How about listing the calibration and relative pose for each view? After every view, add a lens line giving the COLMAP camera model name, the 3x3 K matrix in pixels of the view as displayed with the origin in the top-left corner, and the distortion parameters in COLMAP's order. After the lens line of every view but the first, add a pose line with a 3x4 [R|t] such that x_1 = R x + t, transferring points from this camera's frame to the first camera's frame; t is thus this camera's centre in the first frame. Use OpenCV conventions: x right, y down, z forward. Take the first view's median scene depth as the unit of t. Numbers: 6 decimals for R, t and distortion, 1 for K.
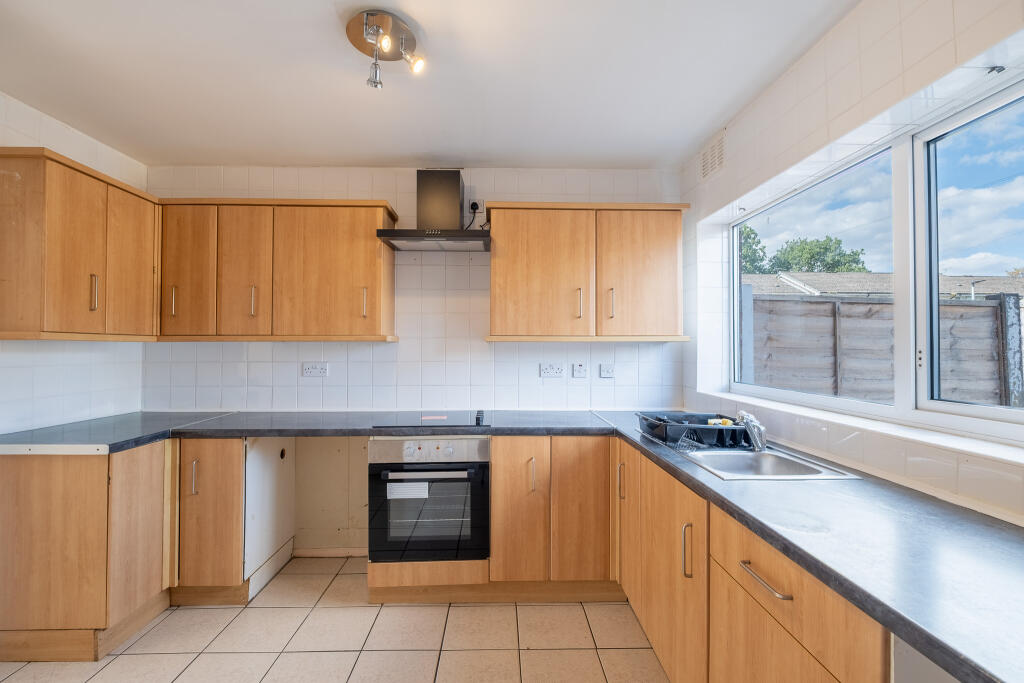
lens RADIAL K [[445.6, 0, 512.0], [0, 445.6, 341.5], [0, 0, 1]] dist [0.001337, -0.005719]
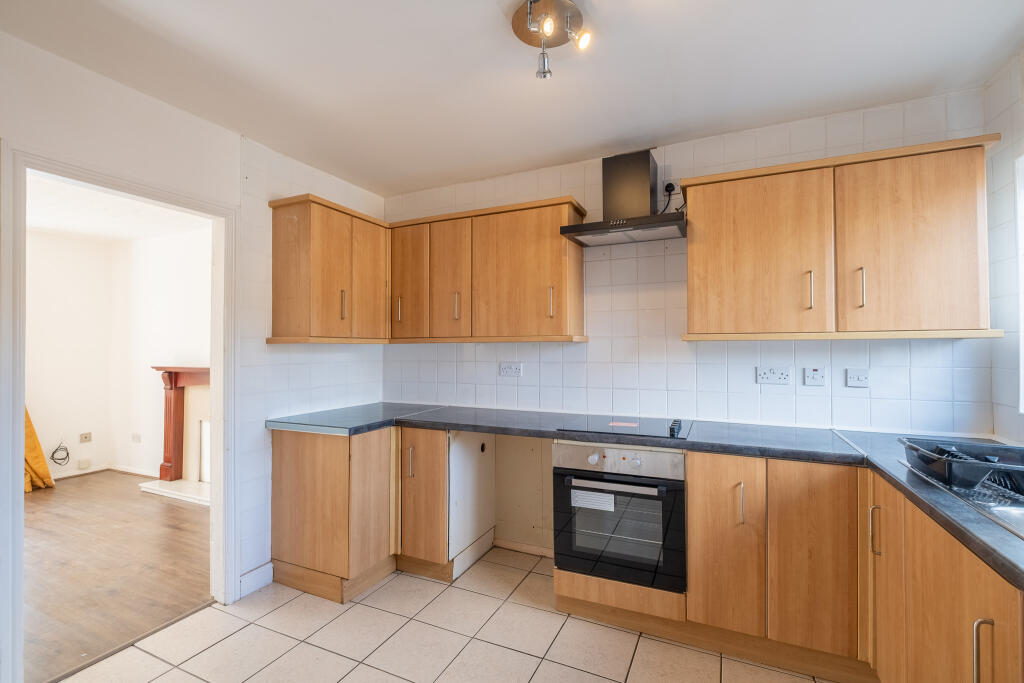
lens RADIAL K [[455.7, 0, 513.3], [0, 455.7, 340.7], [0, 0, 1]] dist [0.001017, -0.005202]
pose [[0.893371, -0.010389, -0.449200, 0.050404], [0.009609, 0.999946, -0.004016, 0.000322], [0.449217, -0.000729, 0.893422, 0.065688]]
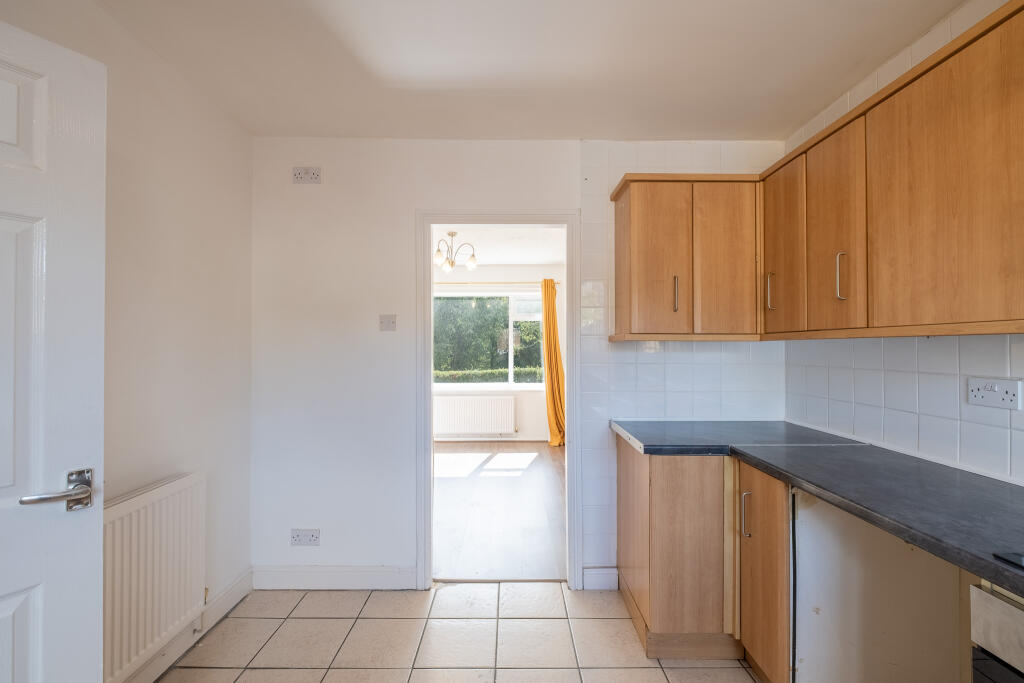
lens RADIAL K [[445.6, 0, 512.0], [0, 445.6, 341.5], [0, 0, 1]] dist [0.001337, -0.005719]
pose [[-0.026107, -0.012102, -0.999586, 0.079736], [0.011458, 0.999857, -0.012404, 0.006970], [0.999593, -0.011777, -0.025964, 0.586819]]
